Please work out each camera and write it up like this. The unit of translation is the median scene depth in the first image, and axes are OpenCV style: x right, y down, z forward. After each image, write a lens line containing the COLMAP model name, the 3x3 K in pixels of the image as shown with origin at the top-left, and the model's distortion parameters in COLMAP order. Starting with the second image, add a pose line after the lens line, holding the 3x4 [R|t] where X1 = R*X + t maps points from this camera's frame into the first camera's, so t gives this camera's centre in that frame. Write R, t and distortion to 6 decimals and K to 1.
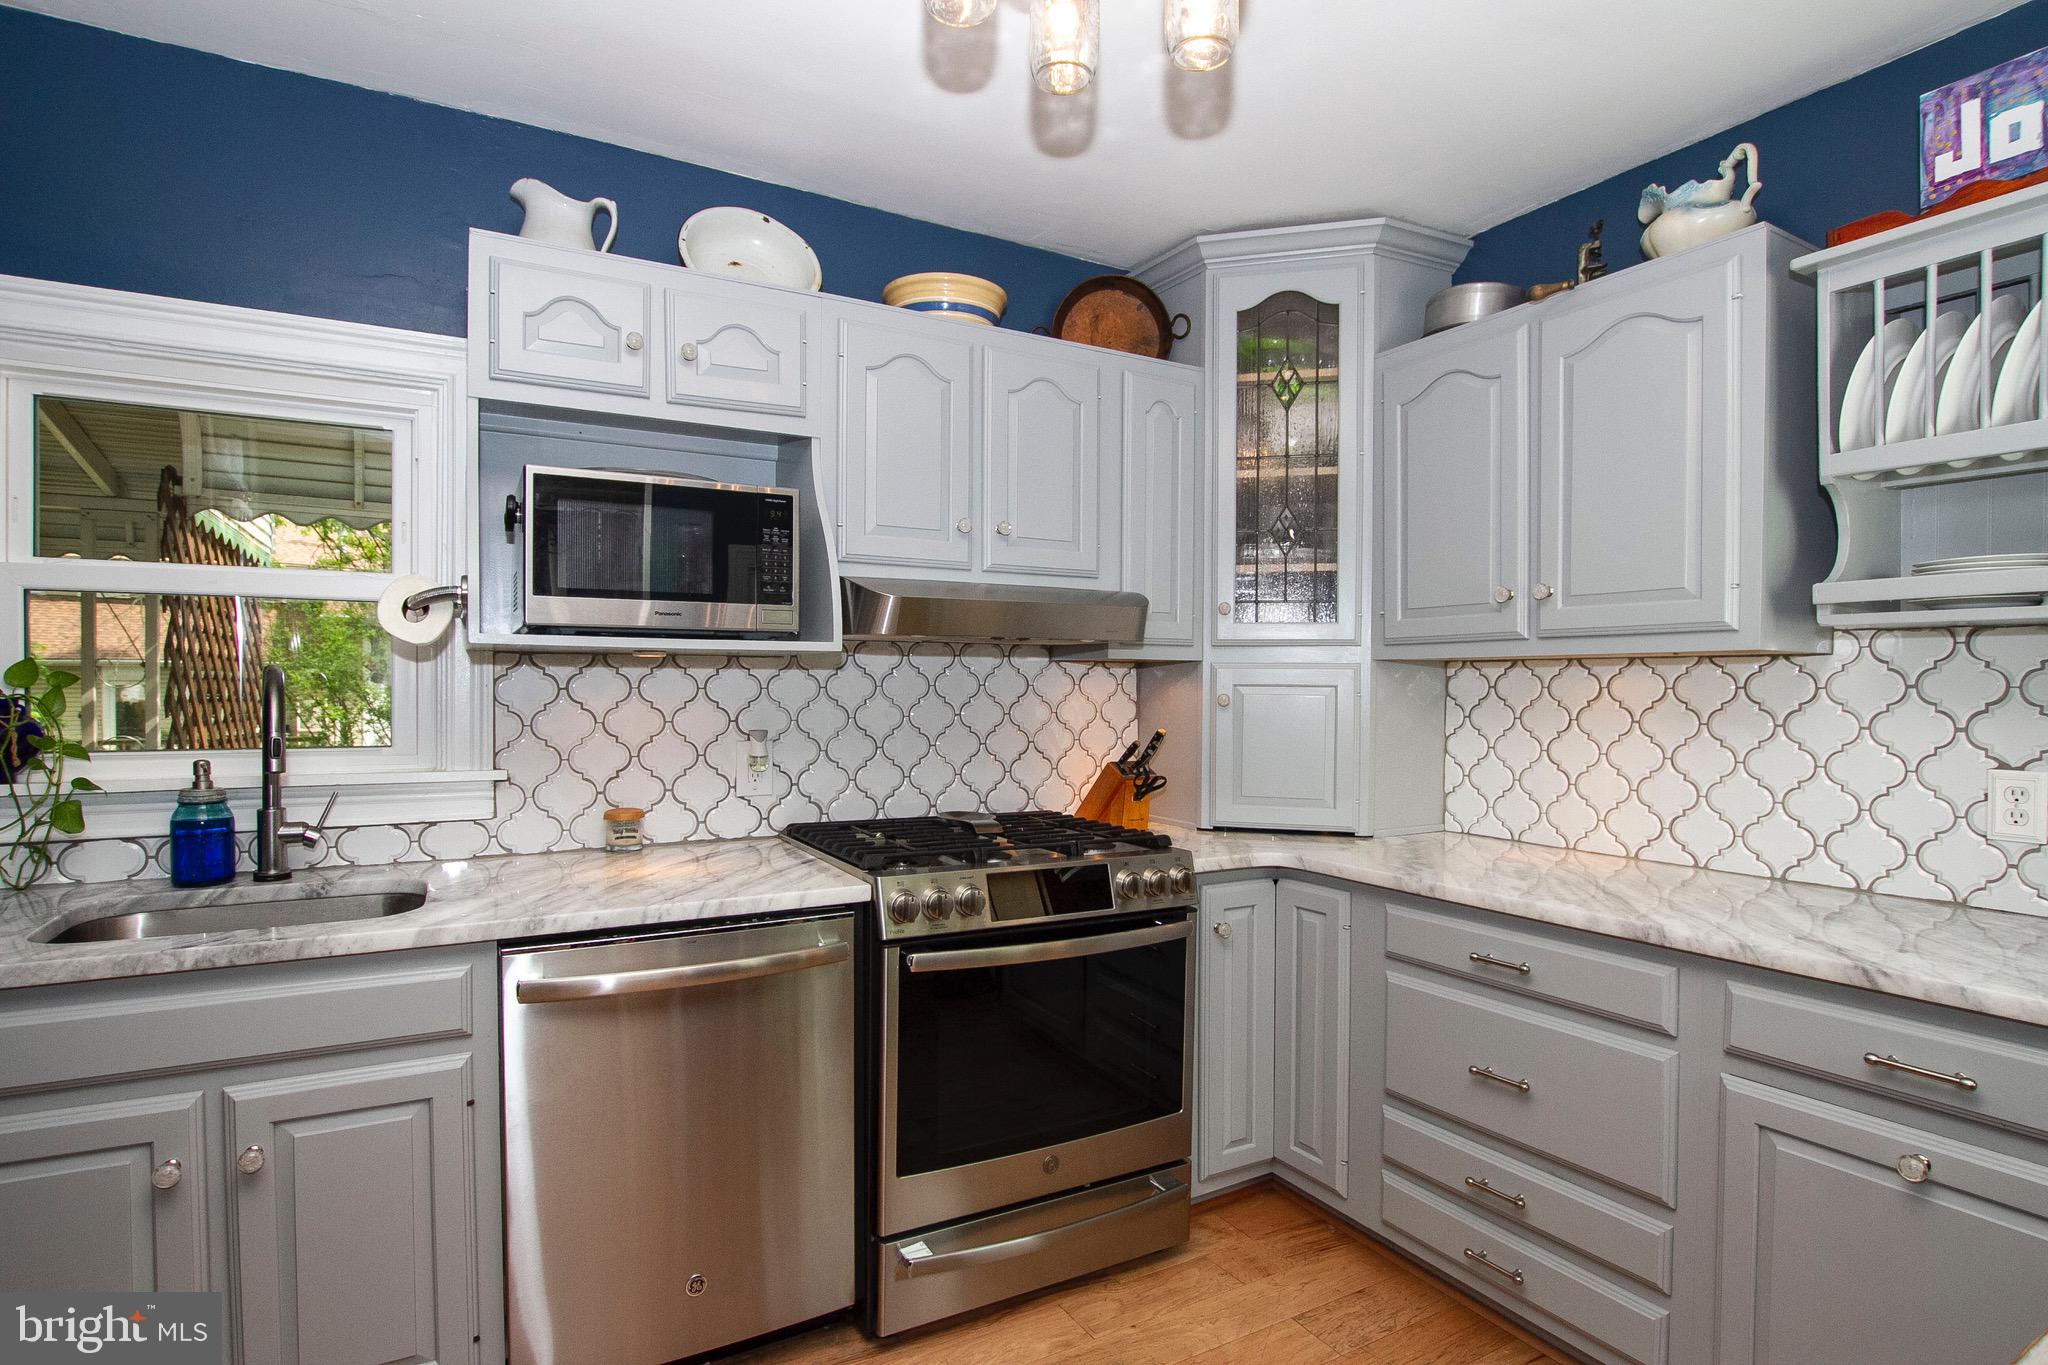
lens RADIAL K [[1039.7, 0, 1020.8], [0, 1039.7, 699.6], [0, 0, 1]] dist [-0.029405, 0.005250]
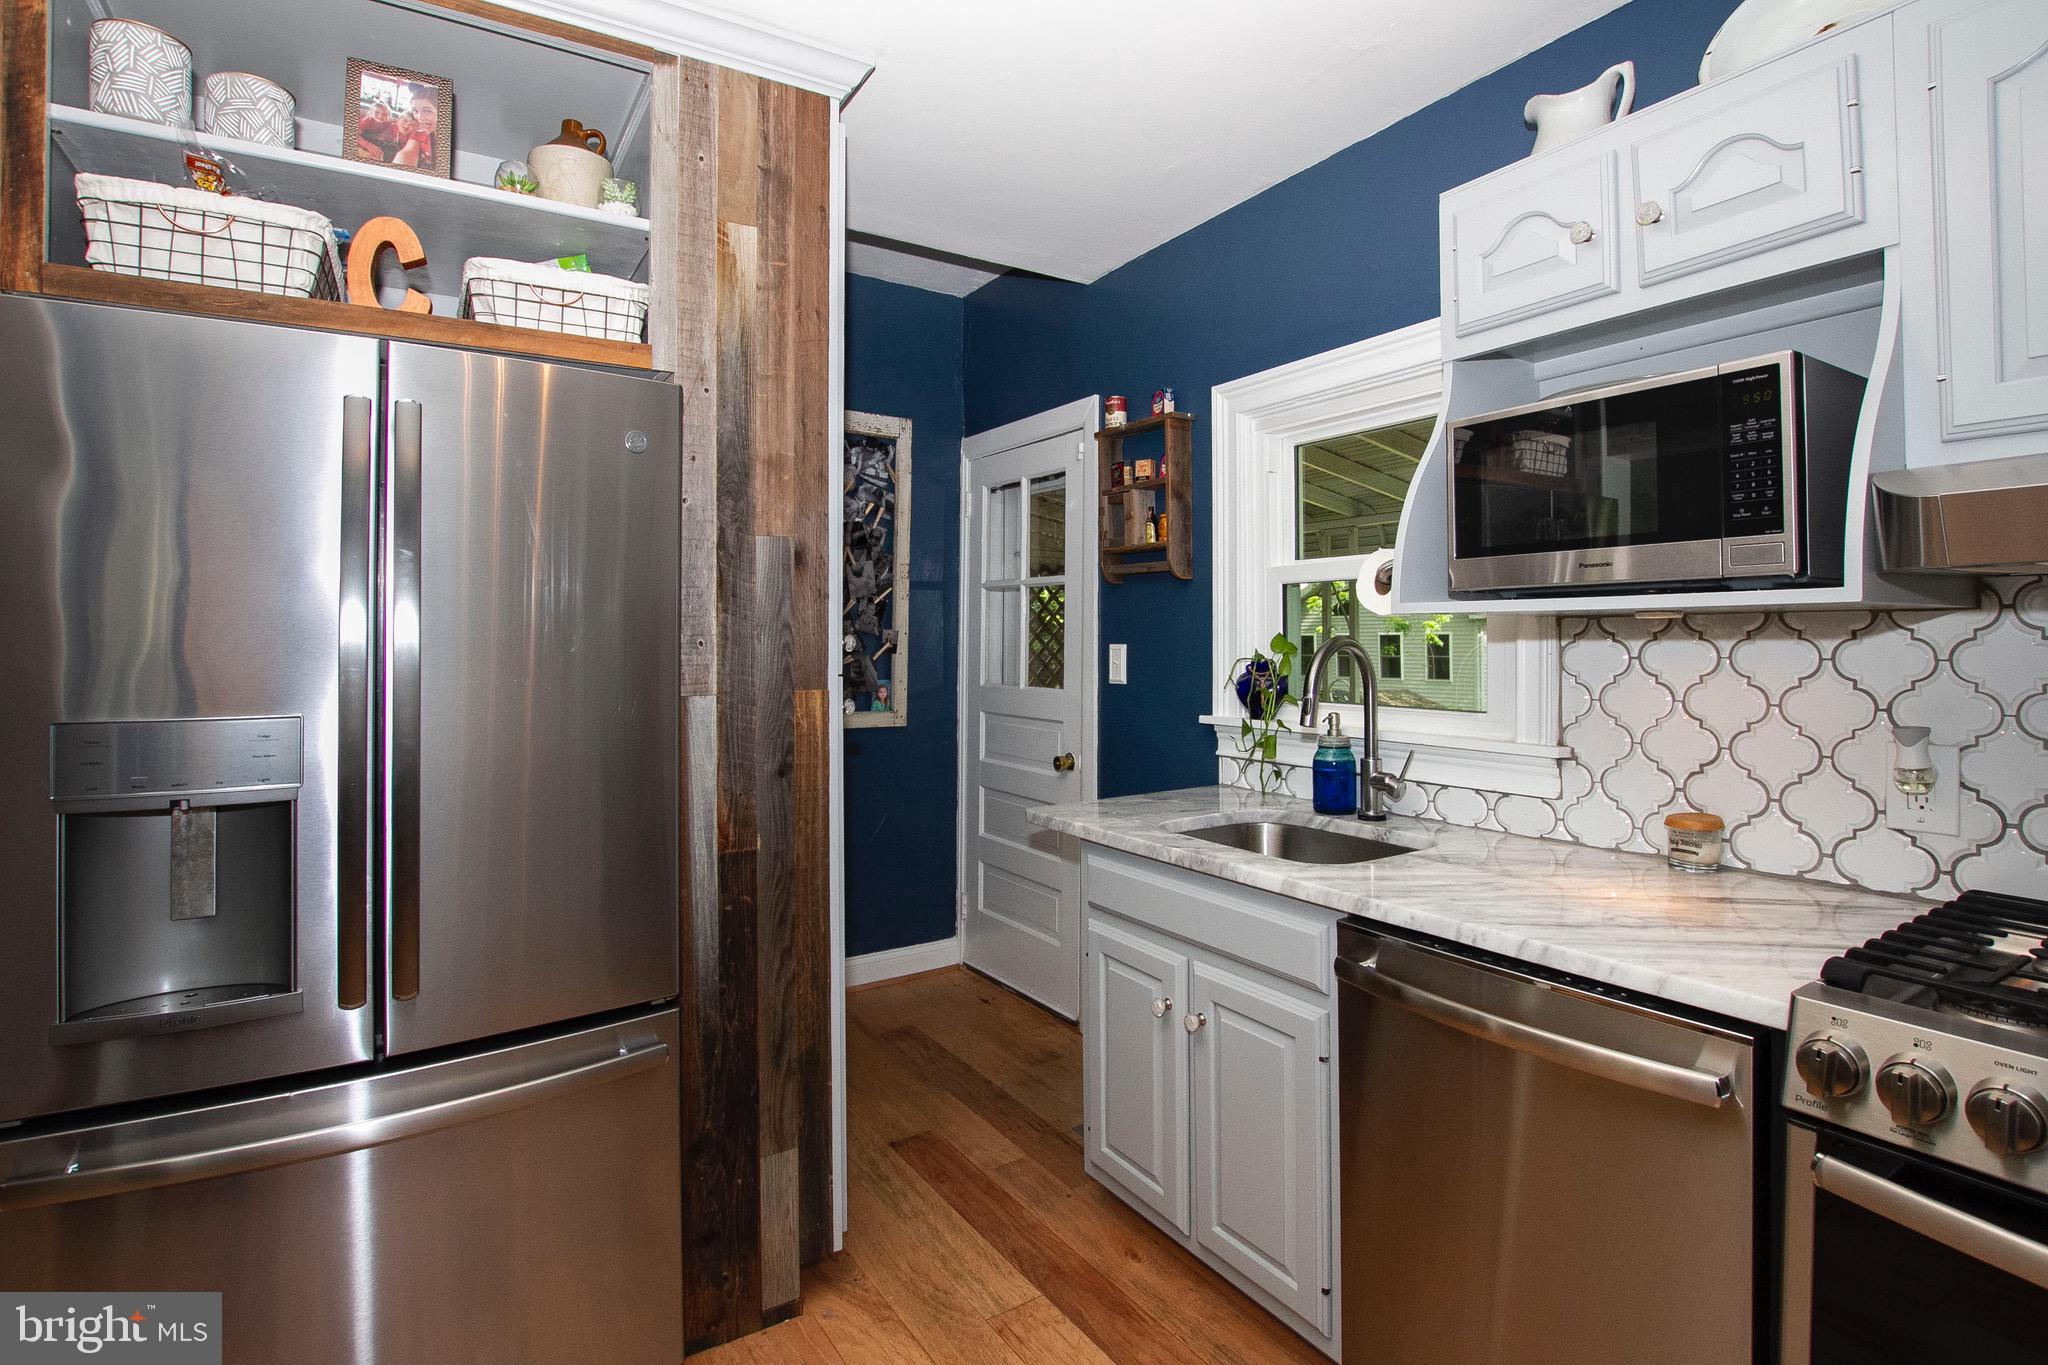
lens RADIAL K [[1008.6, 0, 1027.5], [0, 1008.6, 627.2], [0, 0, 1]] dist [-0.029145, 0.001168]
pose [[0.050620, -0.015546, -0.998597, 0.363828], [-0.007106, 0.999848, -0.015926, -0.020208], [0.998693, 0.007902, 0.050502, 0.507531]]
